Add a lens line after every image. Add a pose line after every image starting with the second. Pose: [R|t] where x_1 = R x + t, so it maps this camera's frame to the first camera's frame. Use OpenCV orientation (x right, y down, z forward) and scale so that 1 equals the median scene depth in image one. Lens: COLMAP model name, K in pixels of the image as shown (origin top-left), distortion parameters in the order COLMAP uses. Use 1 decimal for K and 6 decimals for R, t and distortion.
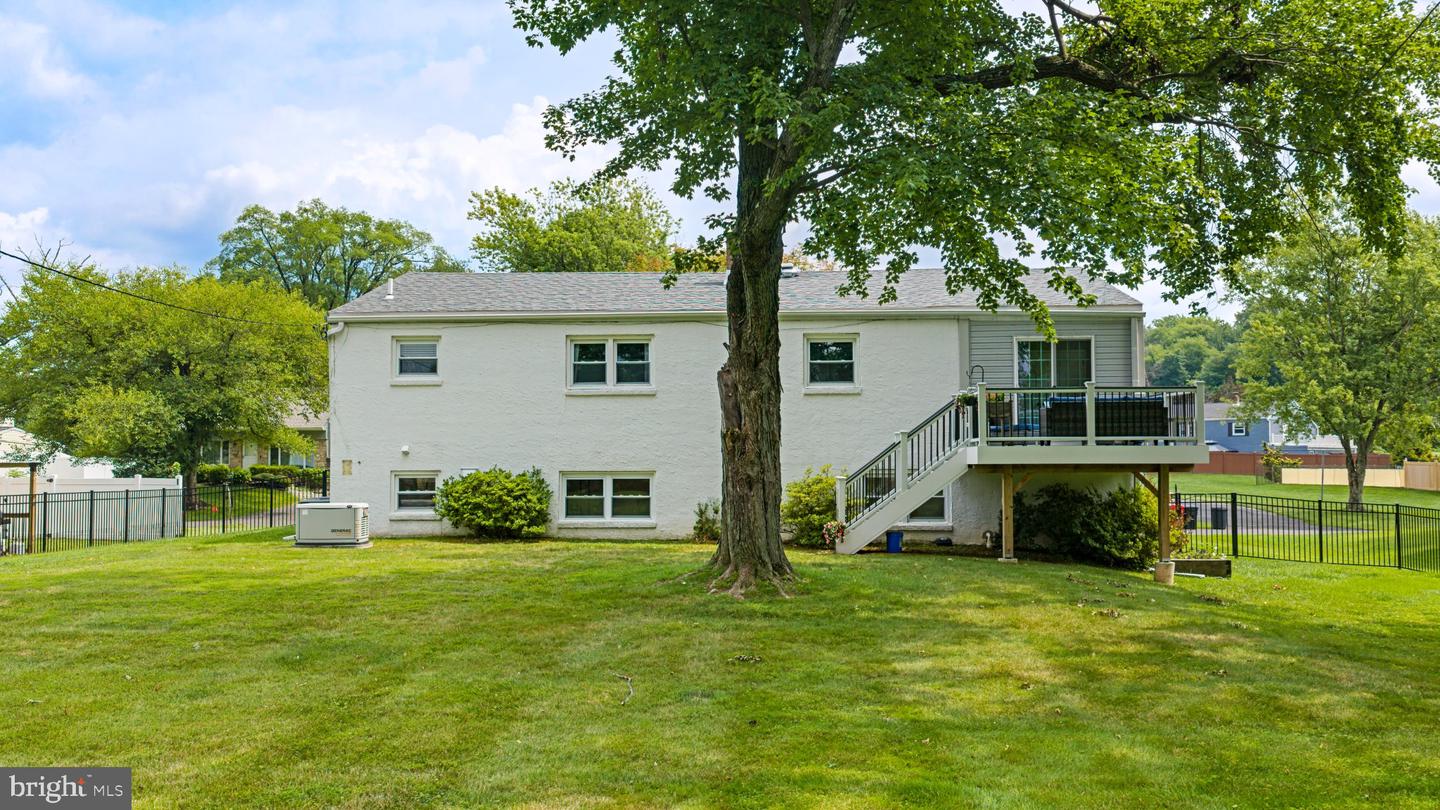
lens RADIAL K [[1180.4, 0, 724.4], [0, 1180.4, 406.9], [0, 0, 1]] dist [0.003110, -0.004717]
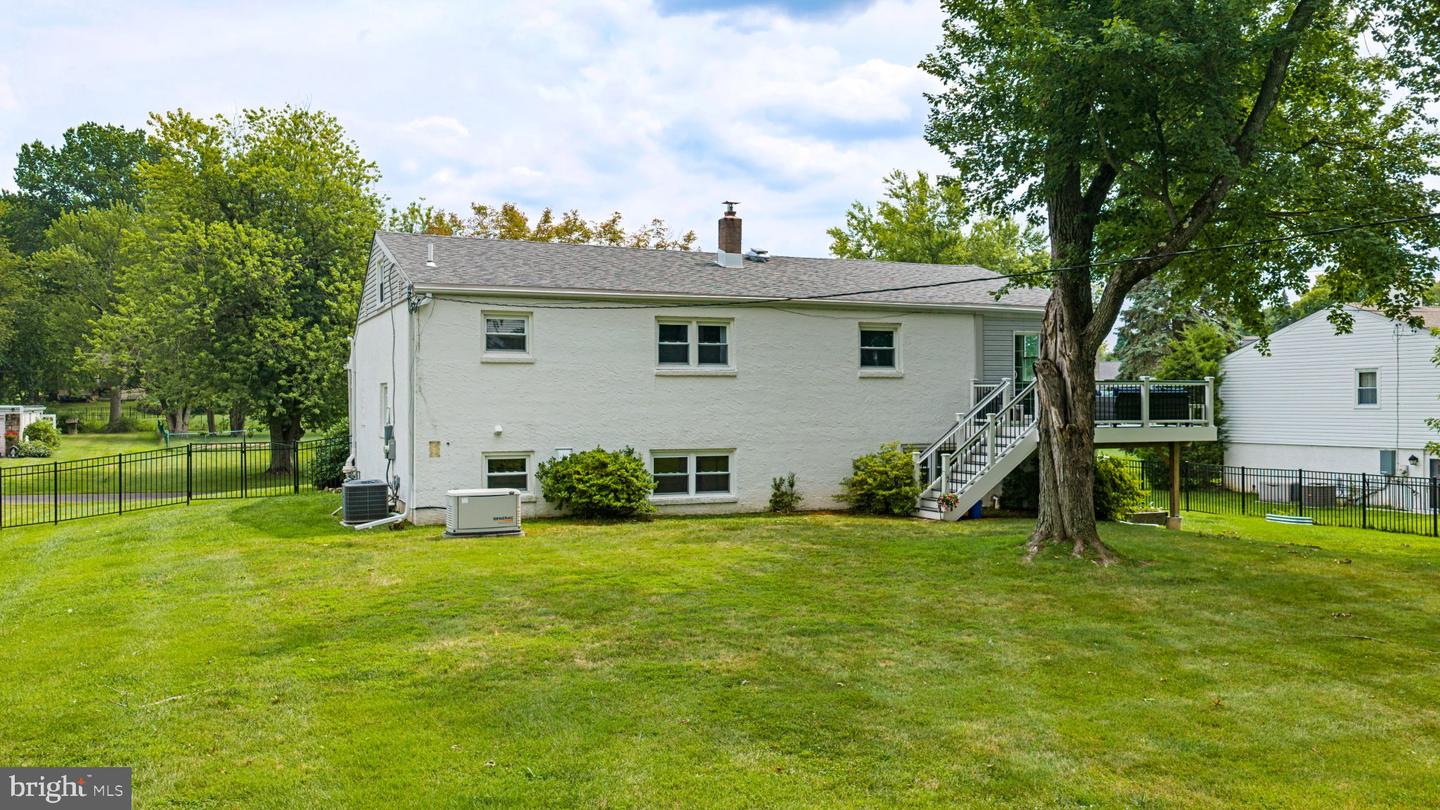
lens RADIAL K [[1180.4, 0, 724.4], [0, 1180.4, 406.9], [0, 0, 1]] dist [0.003110, -0.004717]
pose [[0.897385, 0.000237, 0.441249, -0.529694], [-0.020919, 0.998898, 0.042008, -0.026554], [-0.440752, -0.046928, 0.896401, 0.060772]]
